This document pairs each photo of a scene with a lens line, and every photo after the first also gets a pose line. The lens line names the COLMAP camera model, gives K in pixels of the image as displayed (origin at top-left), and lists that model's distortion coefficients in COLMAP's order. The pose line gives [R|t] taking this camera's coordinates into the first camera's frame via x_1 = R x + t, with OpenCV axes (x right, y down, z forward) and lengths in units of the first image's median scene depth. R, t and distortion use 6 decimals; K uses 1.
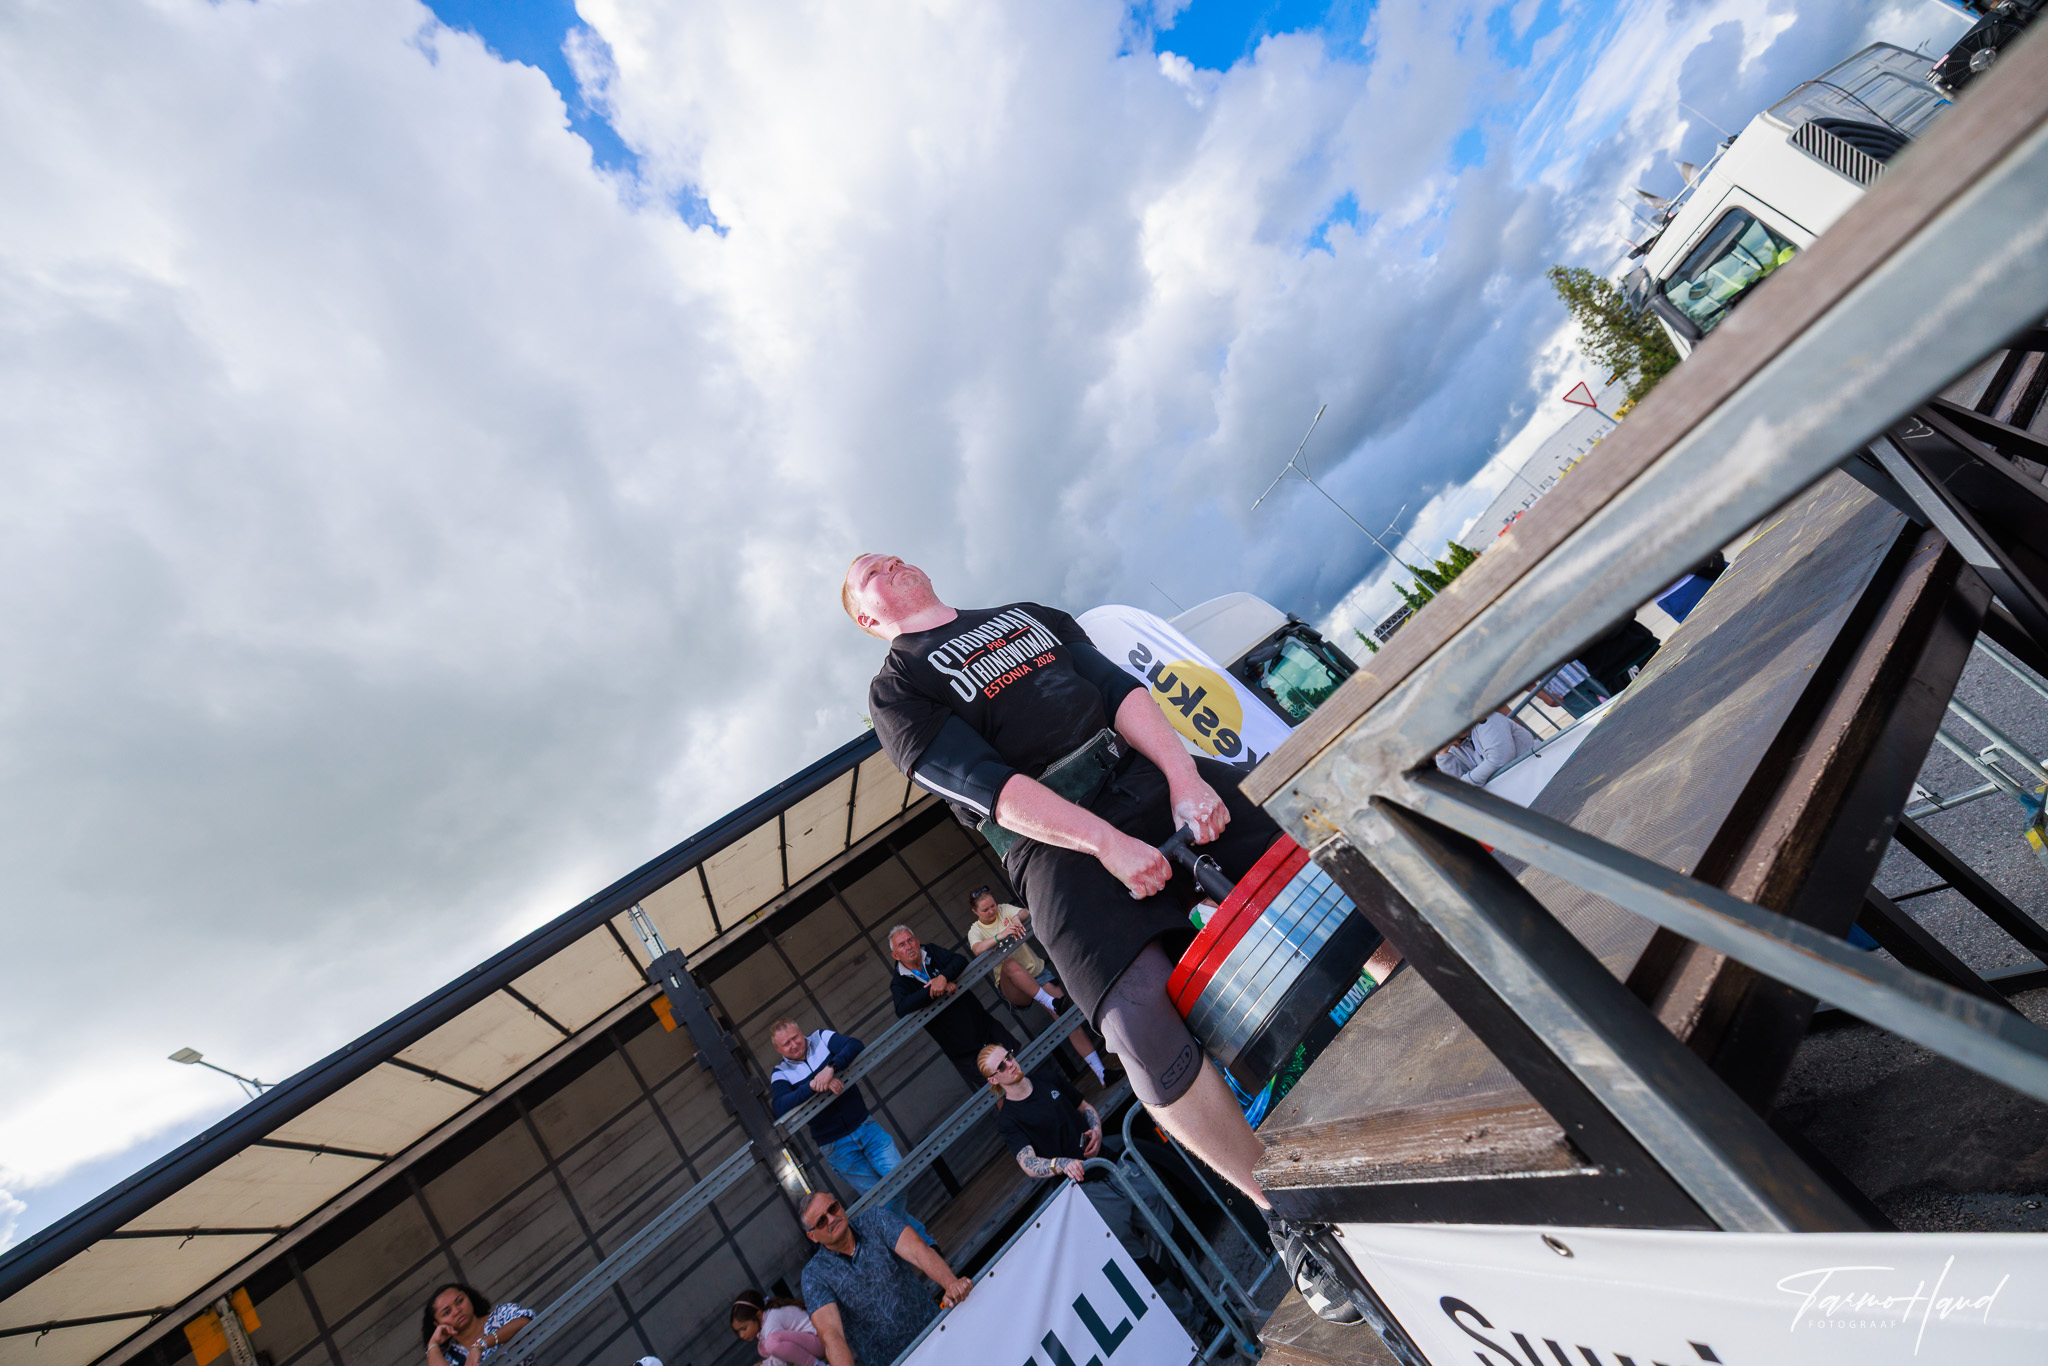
lens RADIAL K [[843.0, 0, 1009.5], [0, 843.0, 675.6], [0, 0, 1]] dist [0.000684, -0.000036]
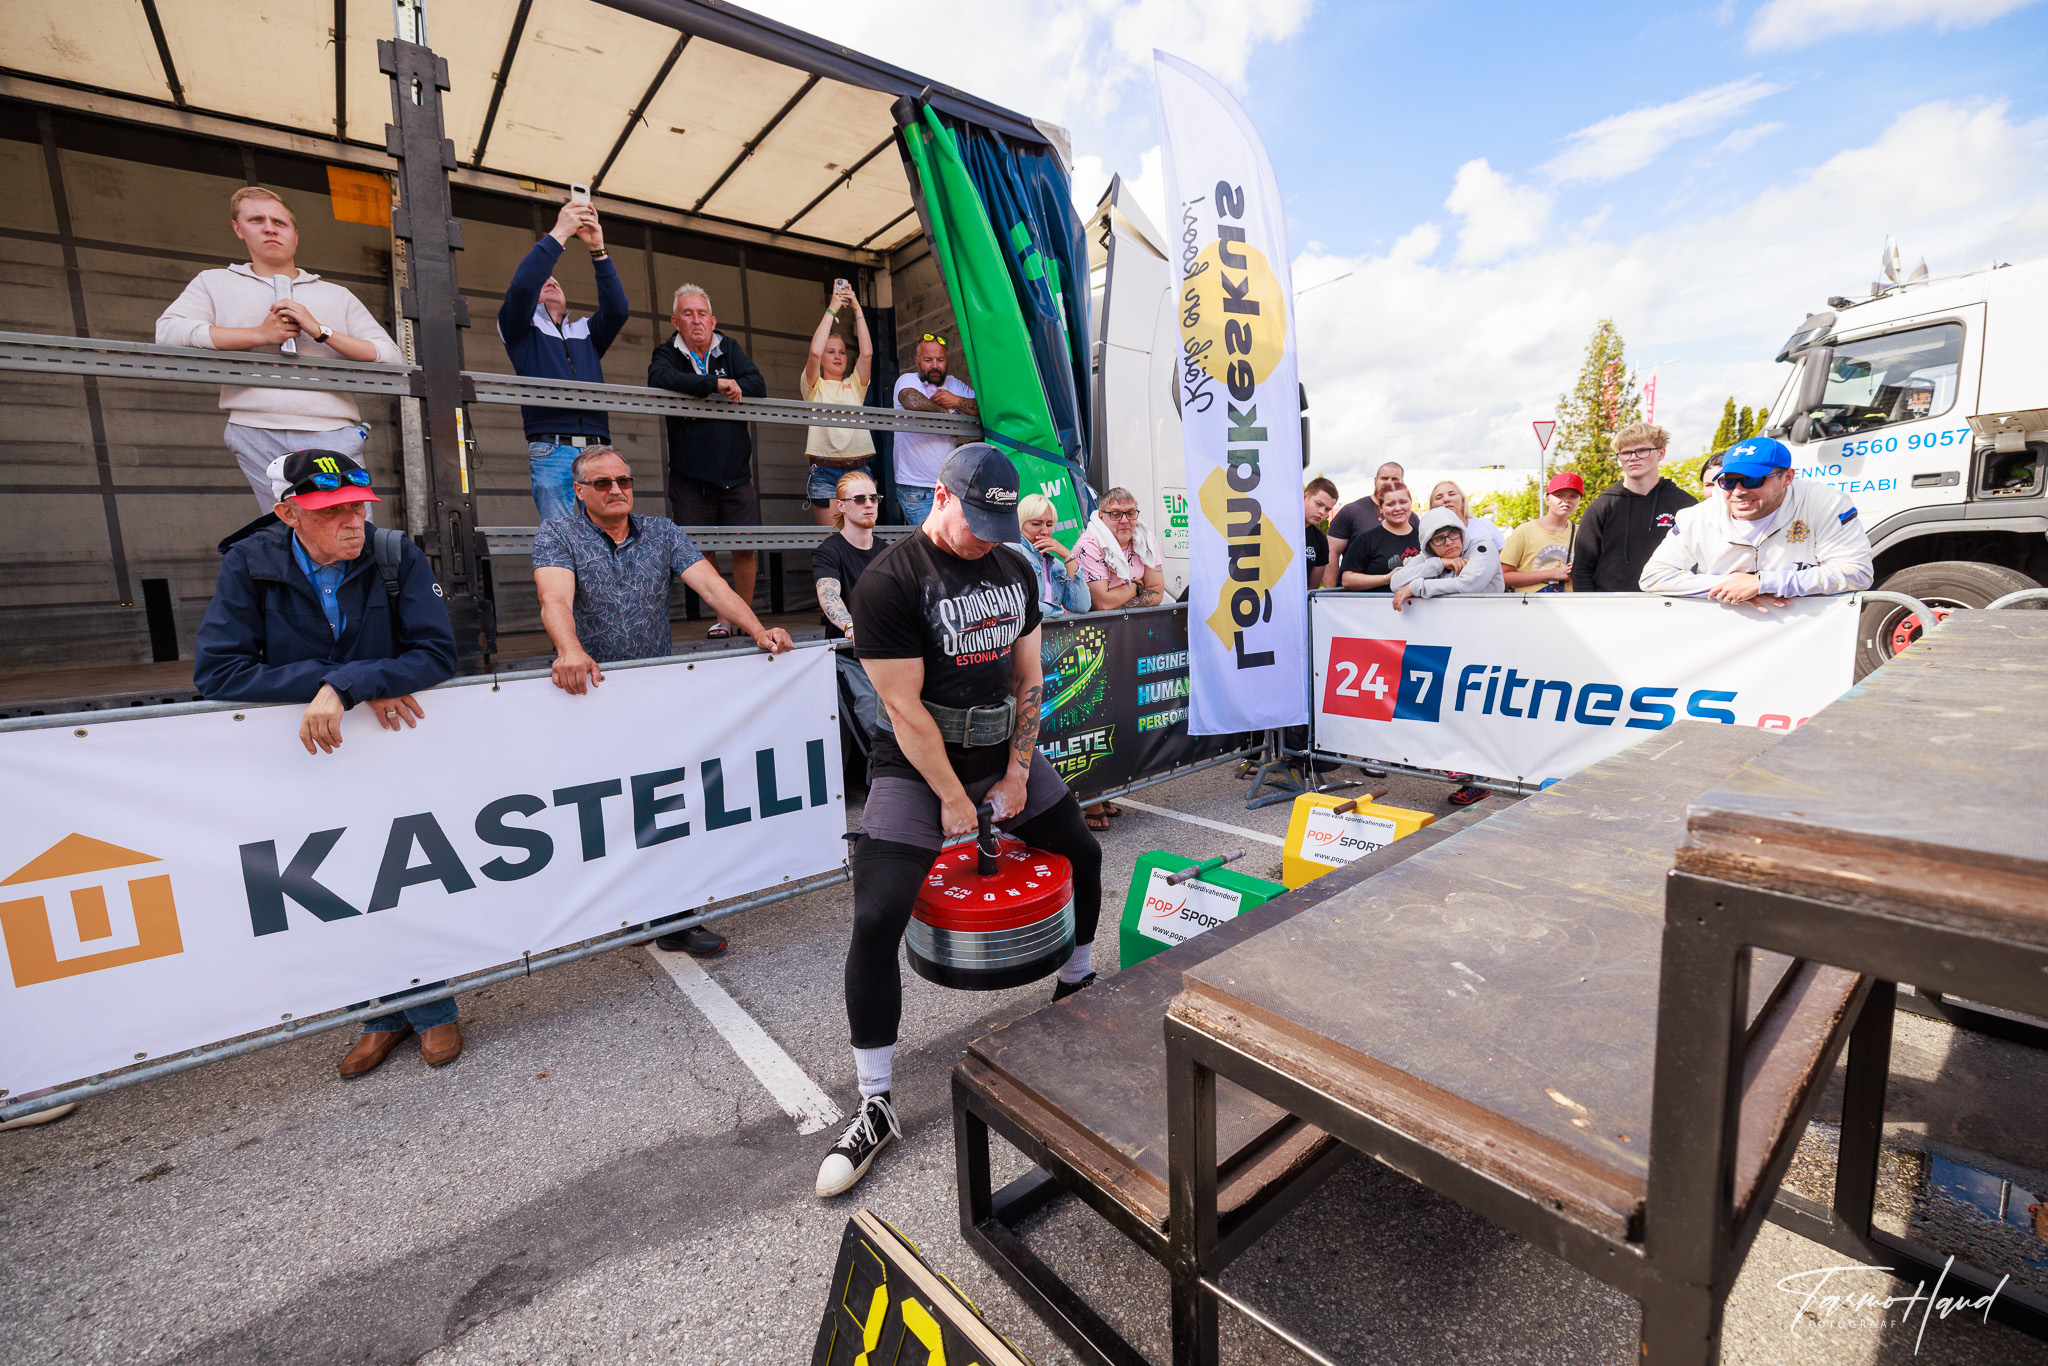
lens RADIAL K [[860.4, 0, 1019.2], [0, 860.4, 675.4], [0, 0, 1]] dist [0.006126, 0.000486]
pose [[0.735983, 0.557077, 0.384700, -0.066303], [-0.657046, 0.724706, 0.207585, 0.246587], [-0.163153, -0.405545, 0.899397, 0.173370]]
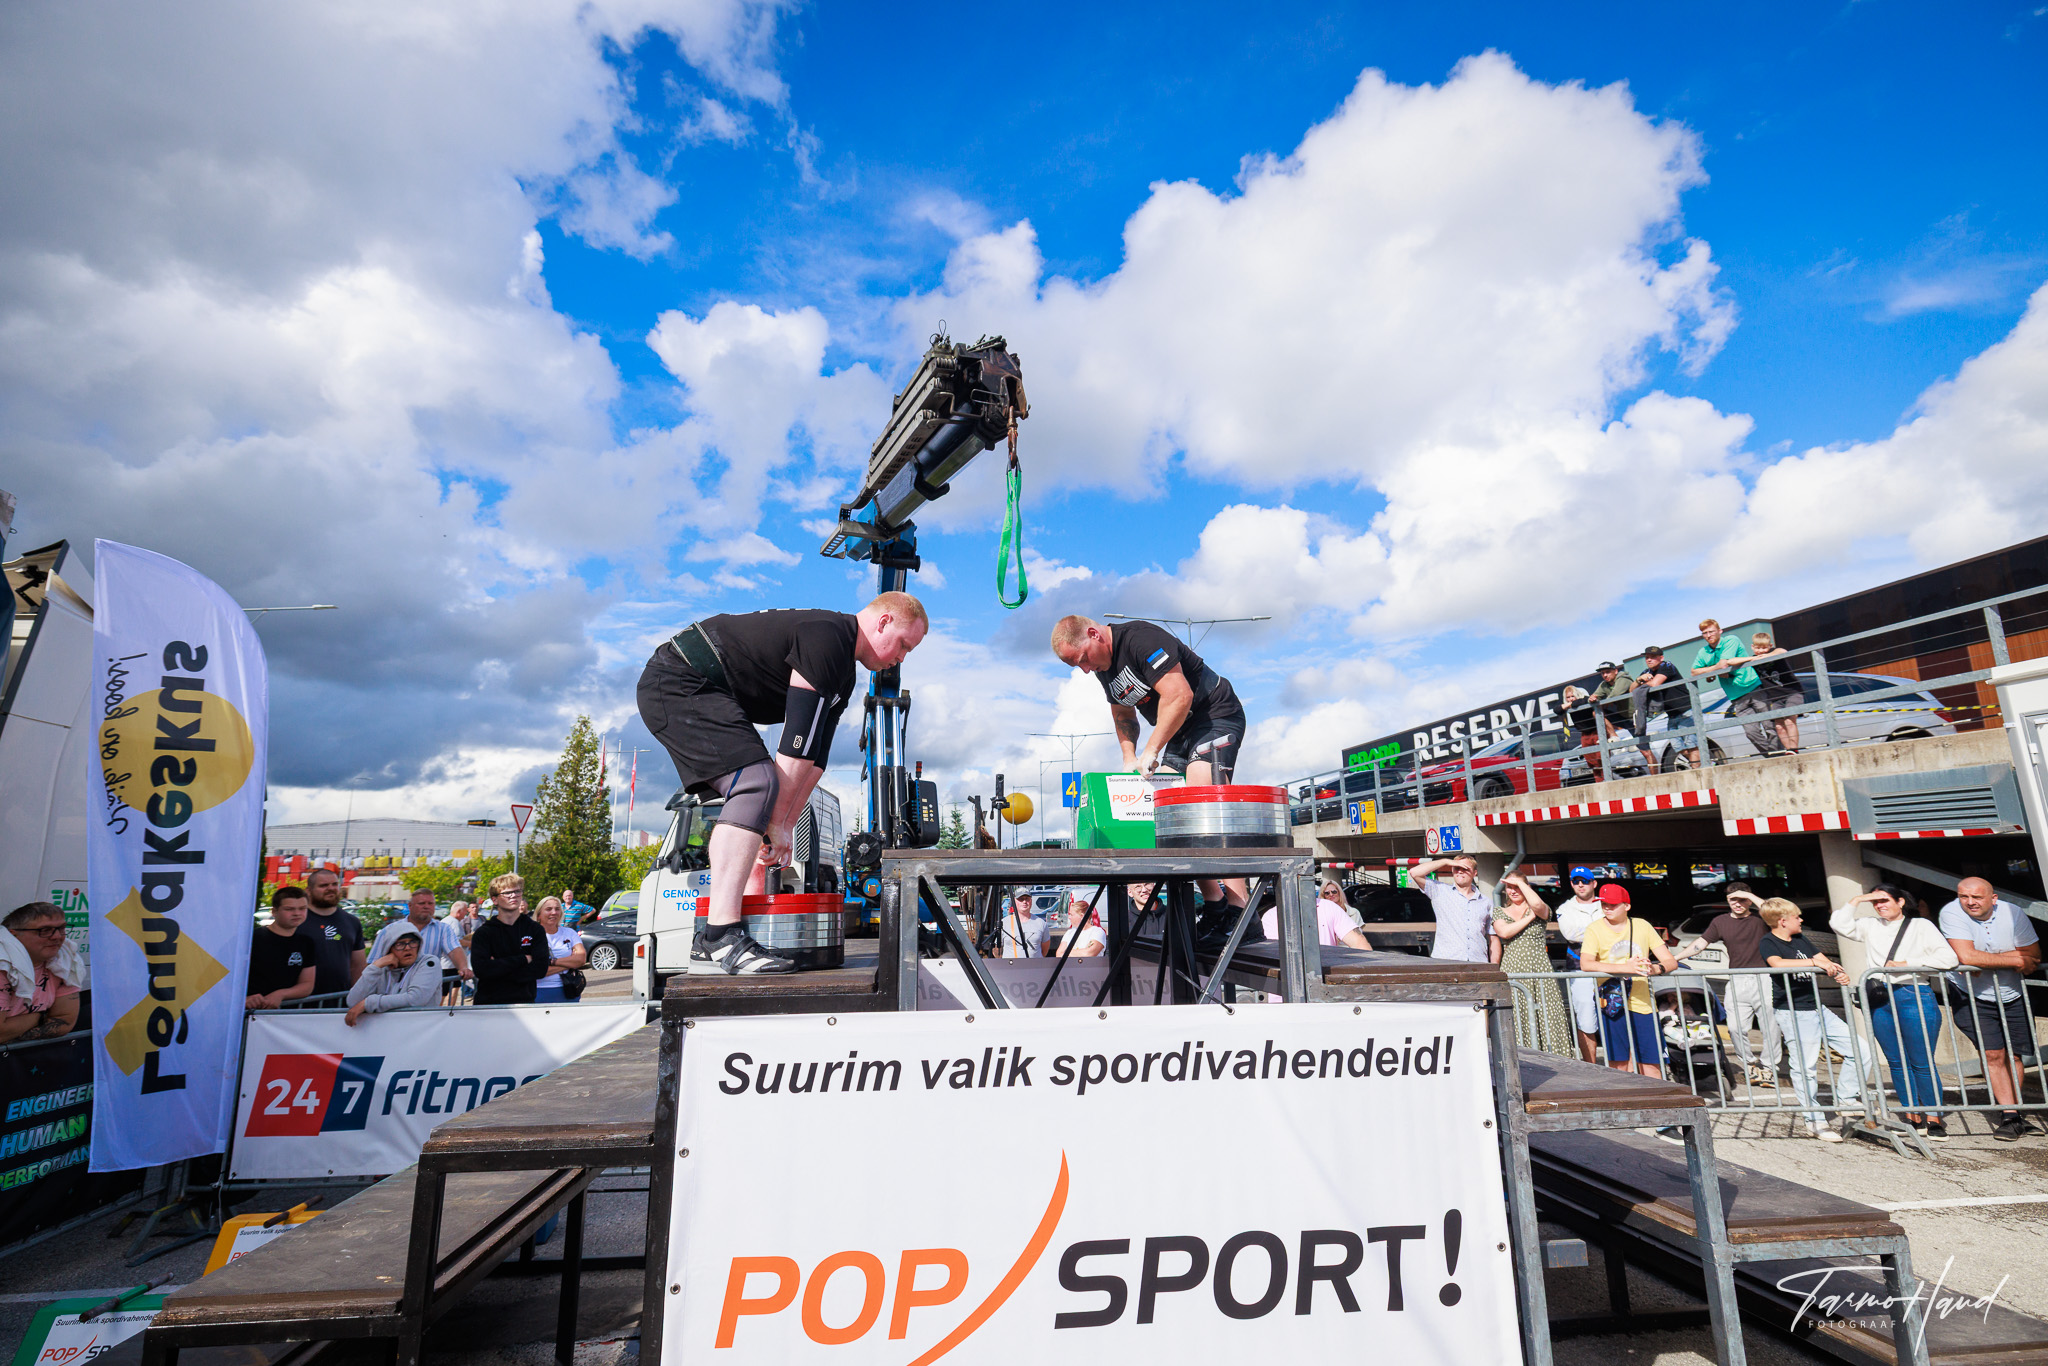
lens RADIAL K [[969.0, 0, 1020.3], [0, 969.0, 675.9], [0, 0, 1]] dist [-0.004018, 0.000740]
pose [[0.132131, 0.786829, 0.602861, -0.332520], [-0.458167, 0.587805, -0.666760, 0.271175], [-0.878991, -0.188112, 0.438166, -0.133885]]
